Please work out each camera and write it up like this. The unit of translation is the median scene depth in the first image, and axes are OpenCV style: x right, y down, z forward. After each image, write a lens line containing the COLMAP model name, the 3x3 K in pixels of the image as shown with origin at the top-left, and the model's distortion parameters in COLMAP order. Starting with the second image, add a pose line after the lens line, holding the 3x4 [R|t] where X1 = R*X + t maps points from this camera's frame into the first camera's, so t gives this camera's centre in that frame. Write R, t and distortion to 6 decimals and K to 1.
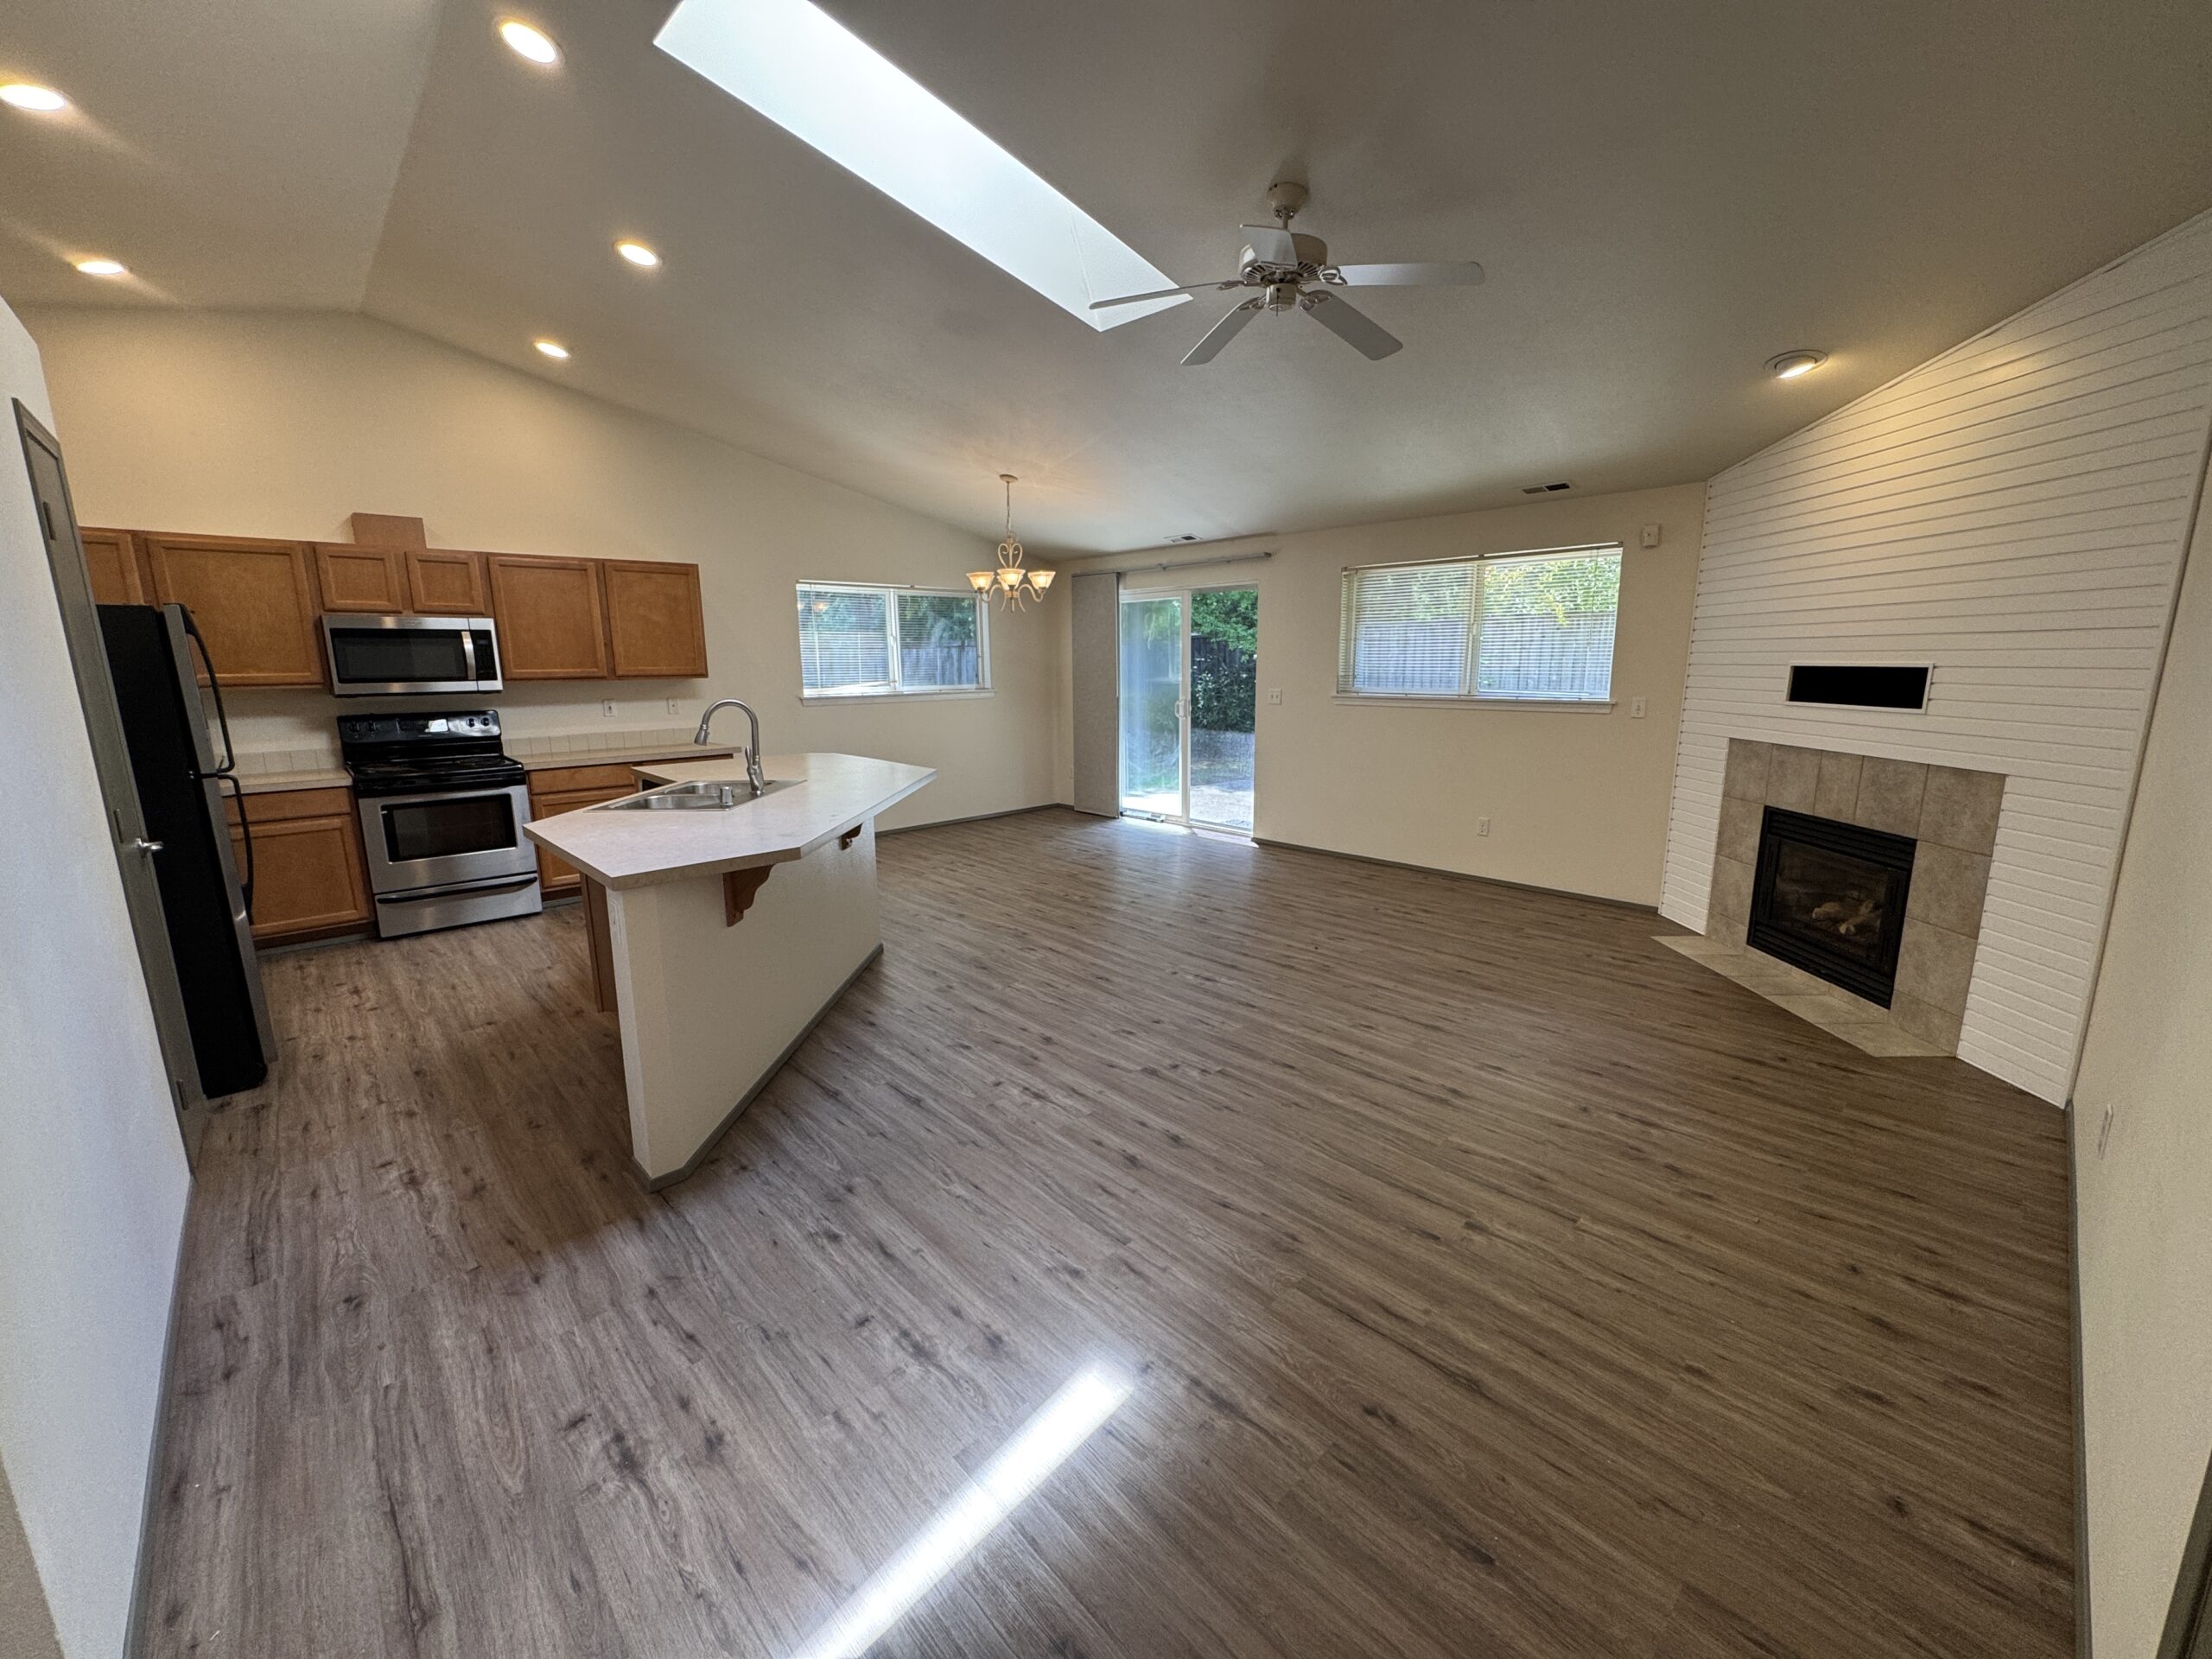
lens RADIAL K [[880.8, 0, 1105.5], [0, 880.8, 829.9], [0, 0, 1]] dist [-0.005535, -0.000006]
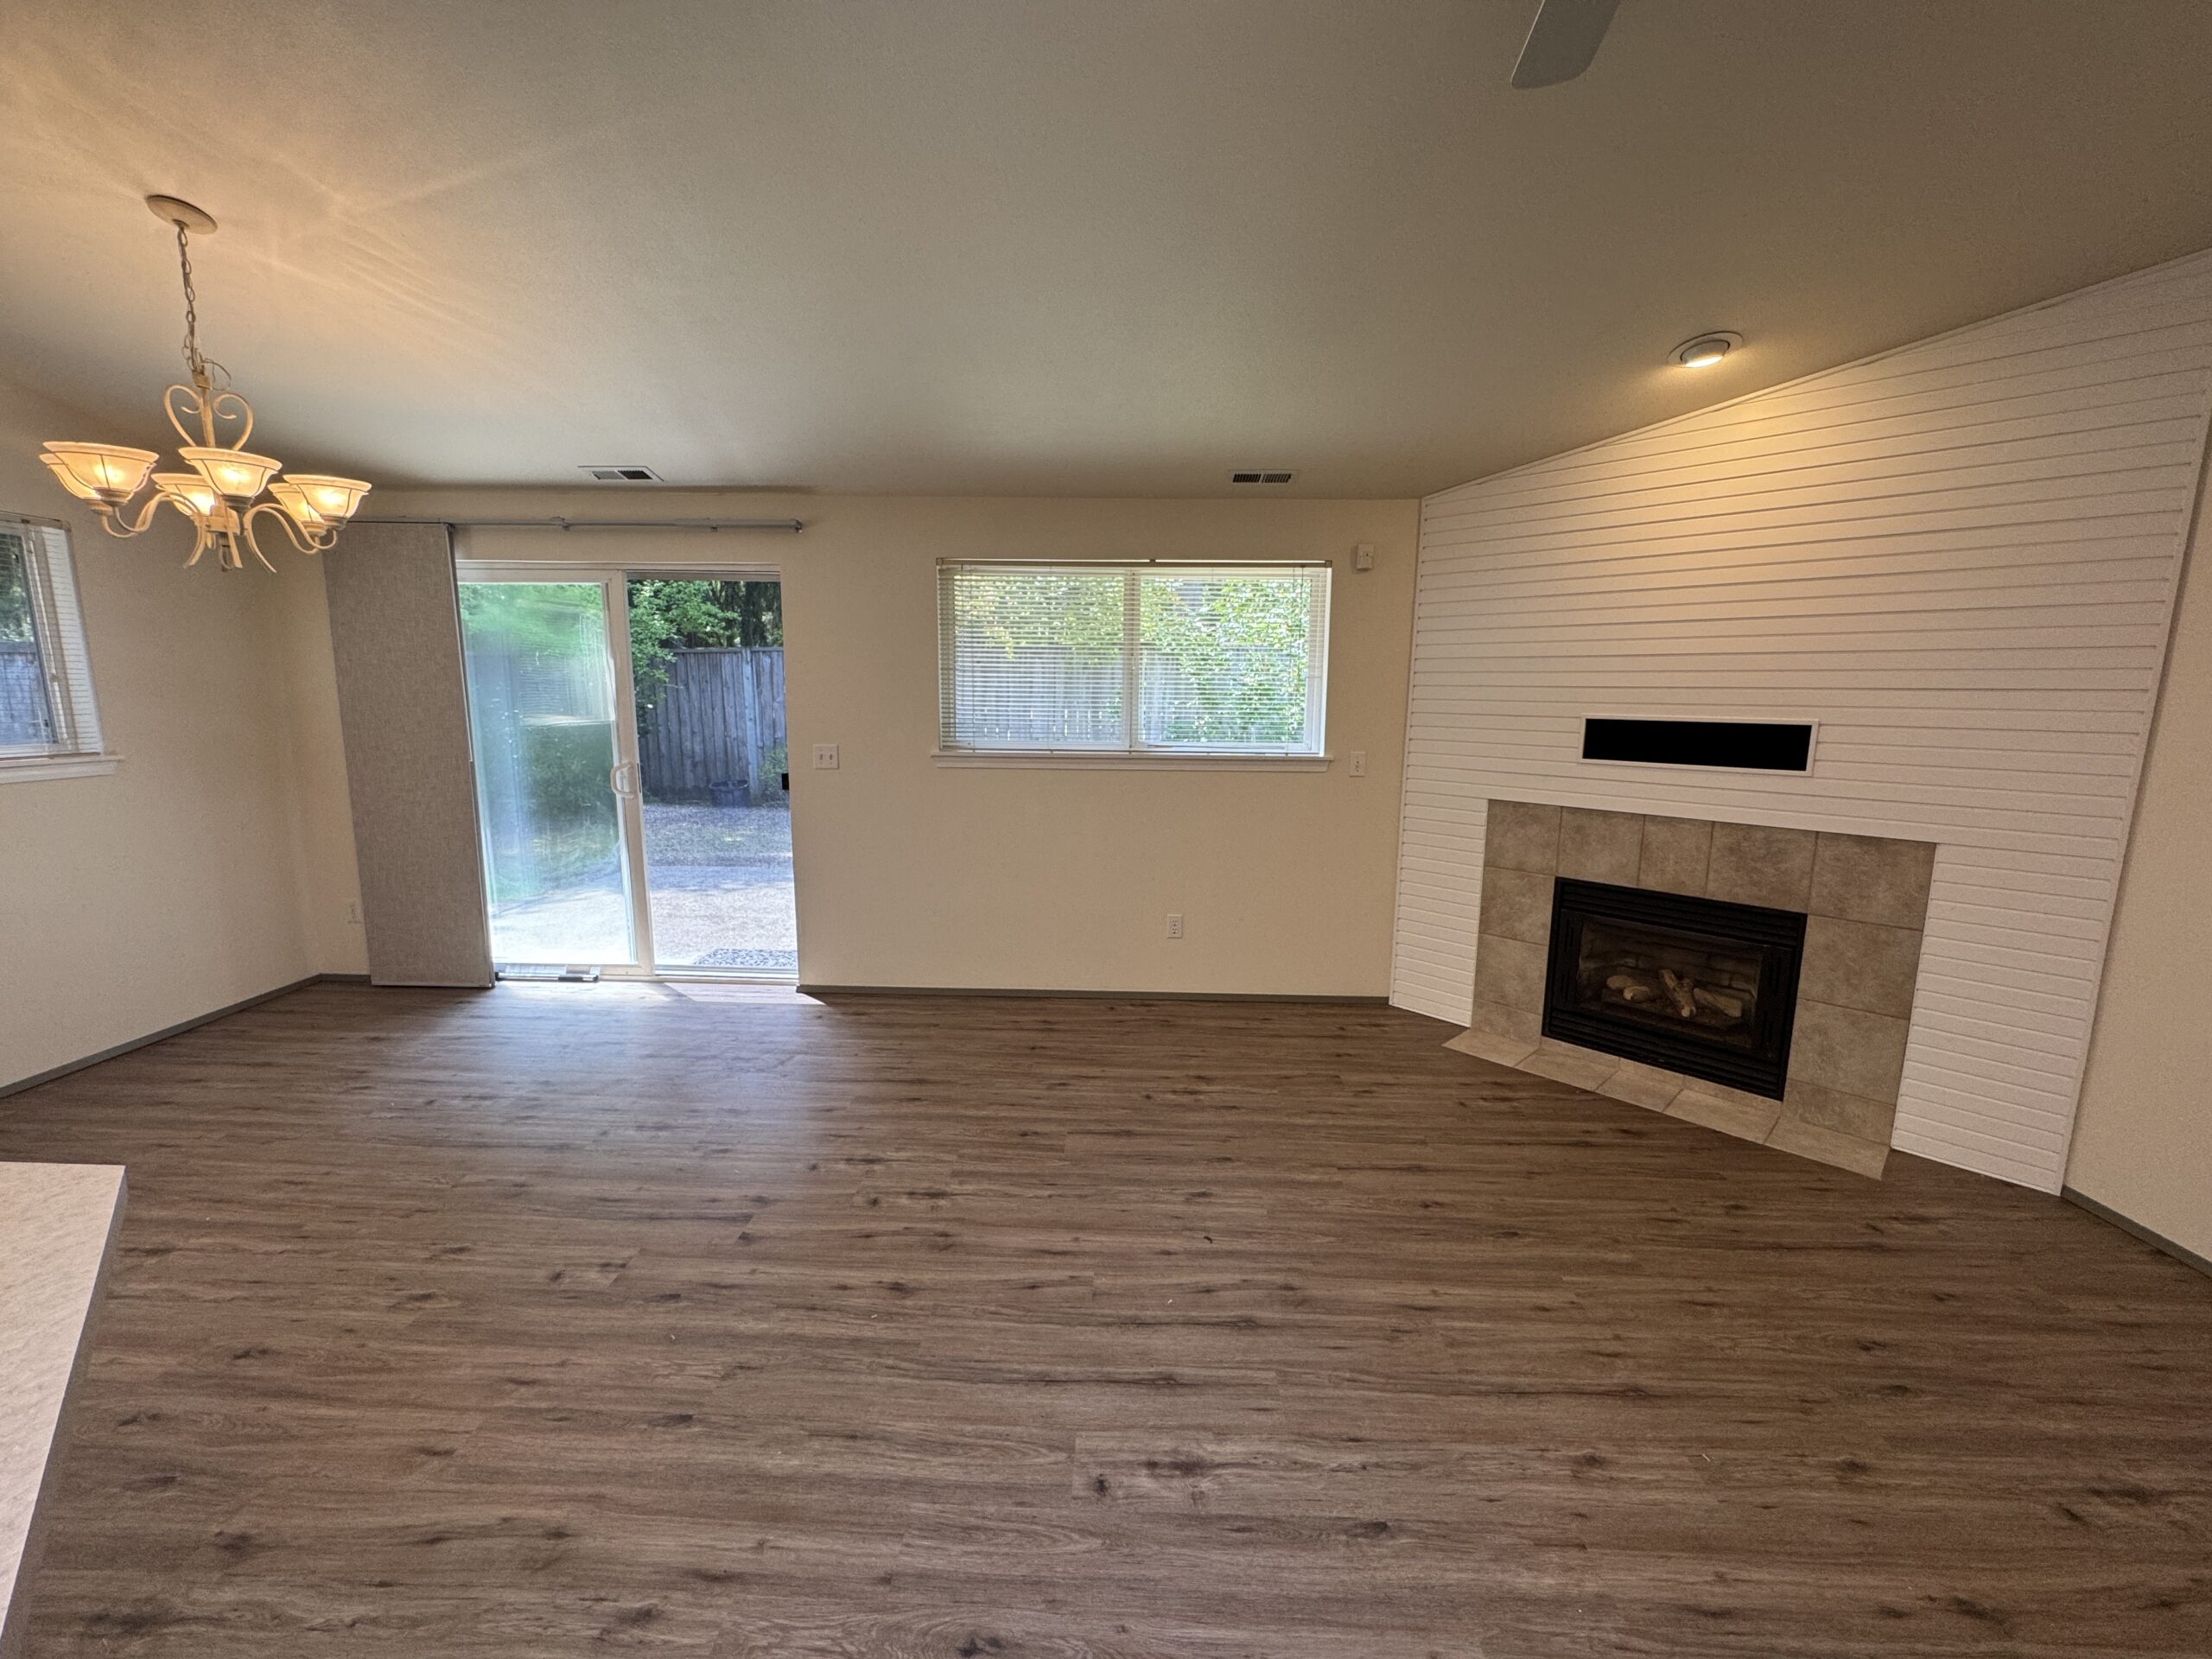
lens RADIAL K [[880.8, 0, 1102.2], [0, 880.8, 825.3], [0, 0, 1]] dist [-0.005535, -0.000006]
pose [[0.704482, -0.090614, 0.703914, -0.162442], [0.117266, 0.993045, 0.010474, -0.130427], [-0.699967, 0.075166, 0.710208, 0.642684]]
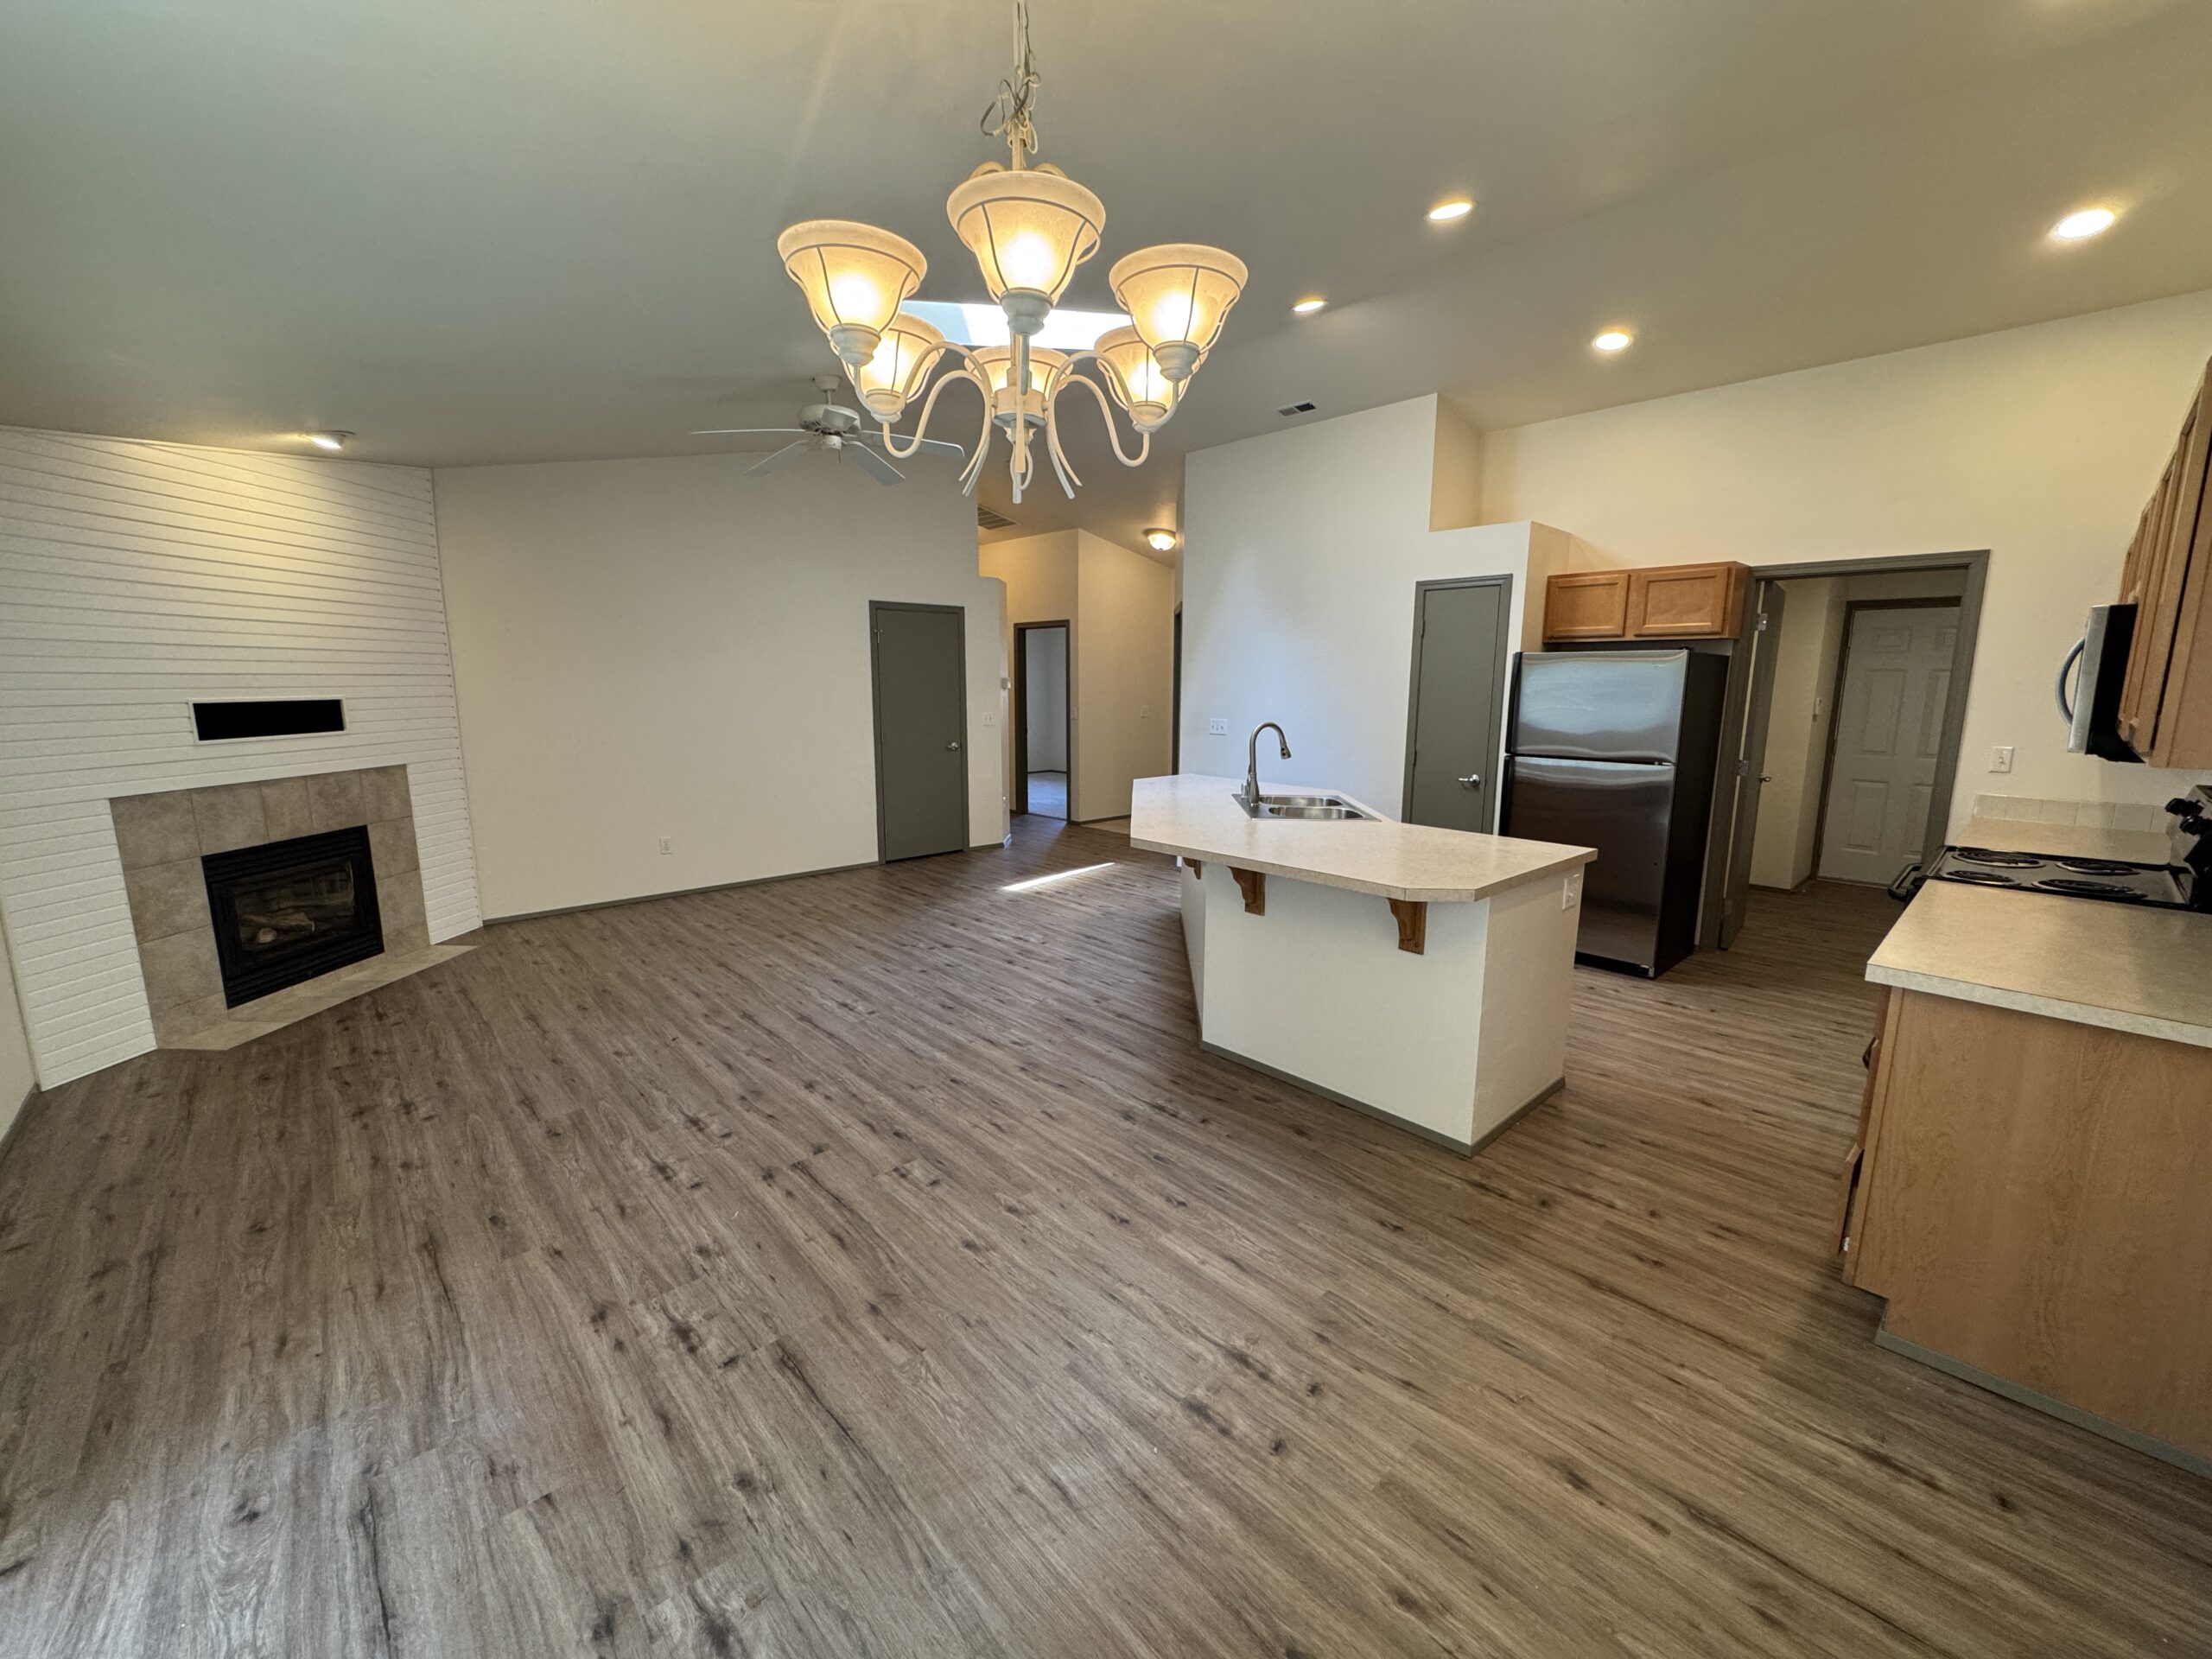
lens RADIAL K [[880.8, 0, 1111.1], [0, 880.8, 827.4], [0, 0, 1]] dist [-0.005535, -0.000006]
pose [[-0.999975, 0.005667, 0.004159, -0.177103], [0.006768, 0.935936, 0.352106, -0.341688], [-0.001897, 0.352125, -0.935951, 1.701381]]
